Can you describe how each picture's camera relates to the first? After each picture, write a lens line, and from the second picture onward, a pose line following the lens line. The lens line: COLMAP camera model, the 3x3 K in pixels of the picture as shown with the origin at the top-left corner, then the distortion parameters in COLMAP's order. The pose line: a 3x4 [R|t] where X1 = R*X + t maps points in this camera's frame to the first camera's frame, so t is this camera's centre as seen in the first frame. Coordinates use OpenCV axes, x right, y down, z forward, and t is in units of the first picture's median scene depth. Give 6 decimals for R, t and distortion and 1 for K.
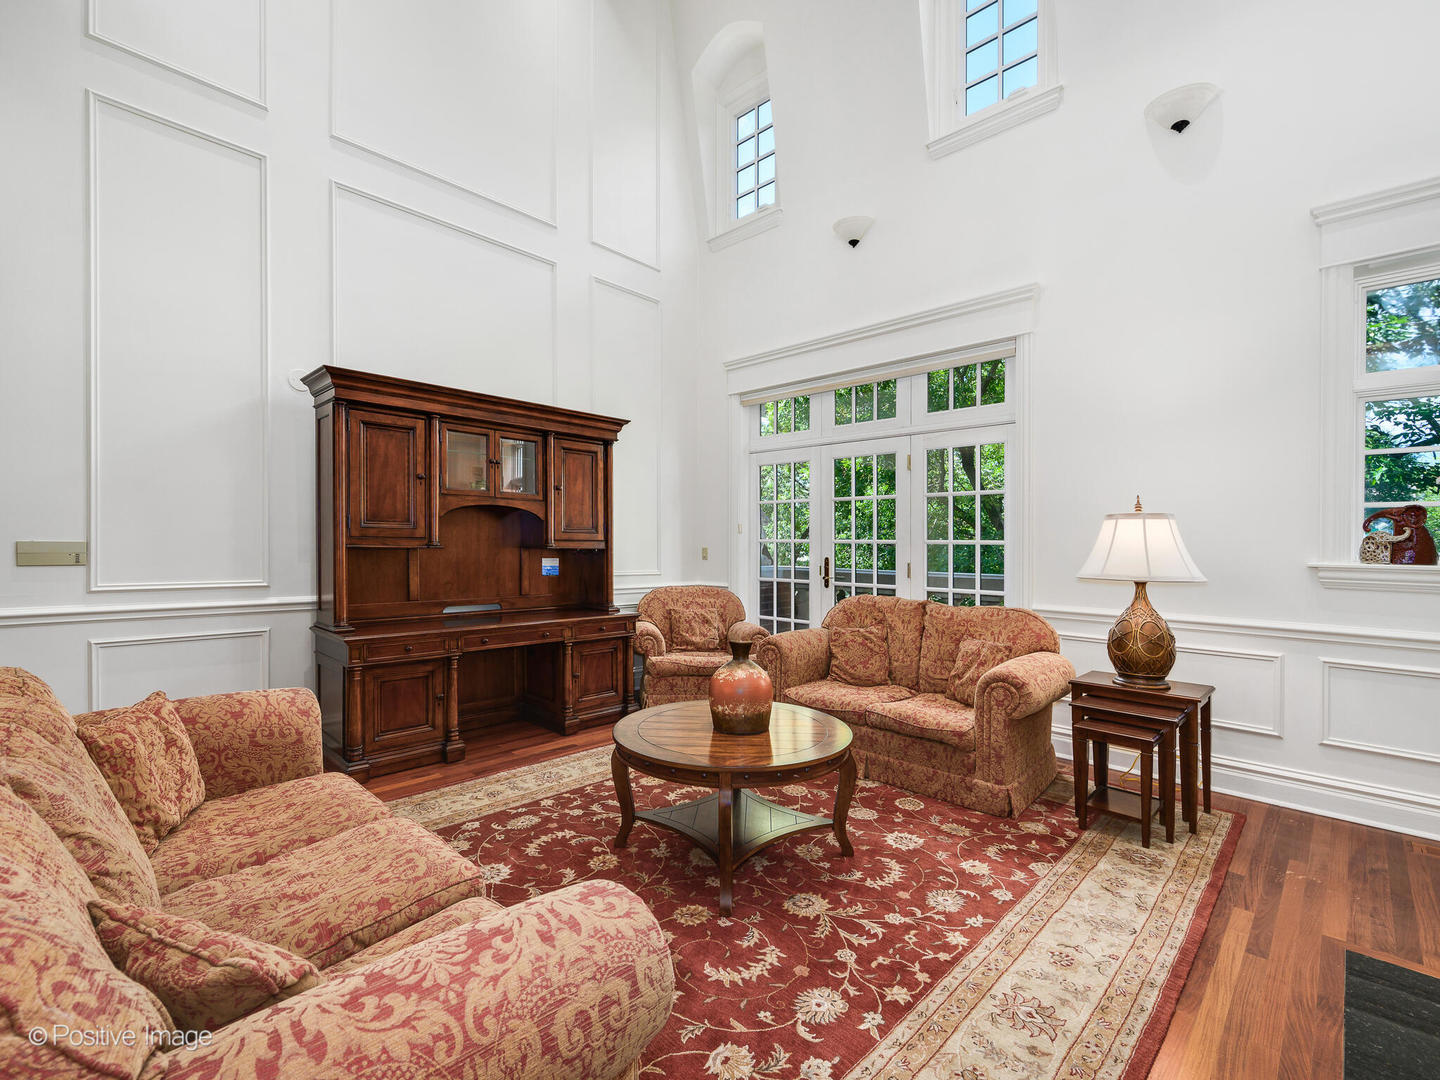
lens RADIAL K [[654.6, 0, 730.6], [0, 654.6, 549.8], [0, 0, 1]] dist [0.013695, 0.000301]
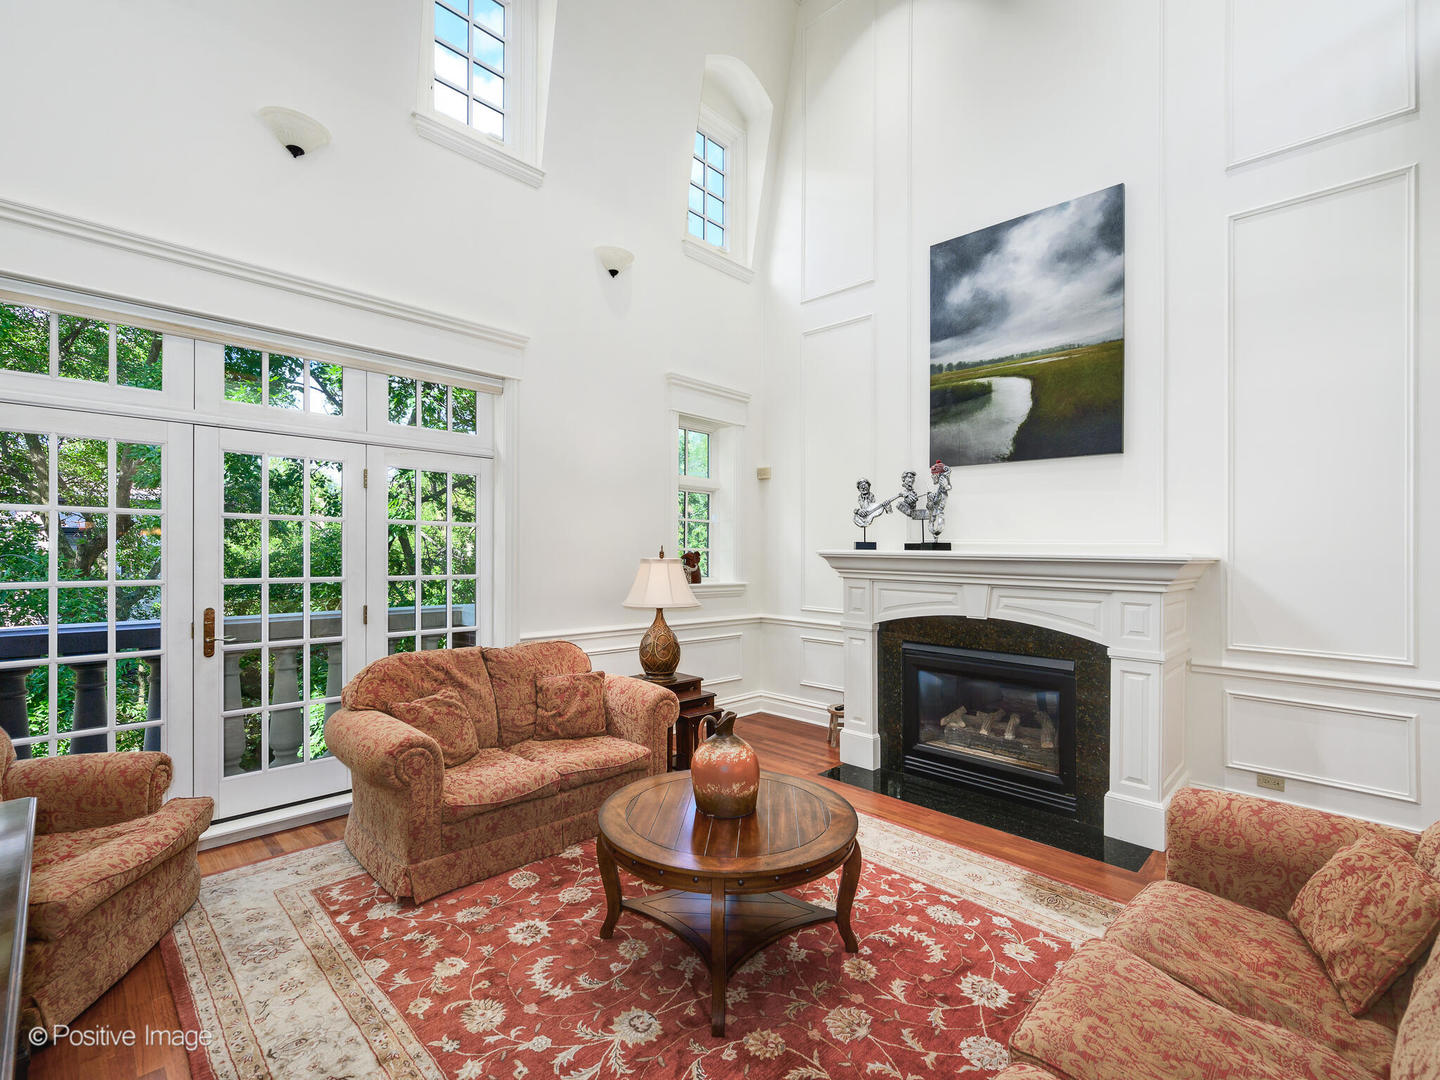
lens RADIAL K [[654.6, 0, 733.2], [0, 654.6, 542.5], [0, 0, 1]] dist [0.013695, 0.000301]
pose [[0.009064, 0.003991, 0.999951, -0.655512], [-0.007767, 0.999962, -0.003921, -0.071481], [-0.999929, -0.007731, 0.009094, 0.702769]]
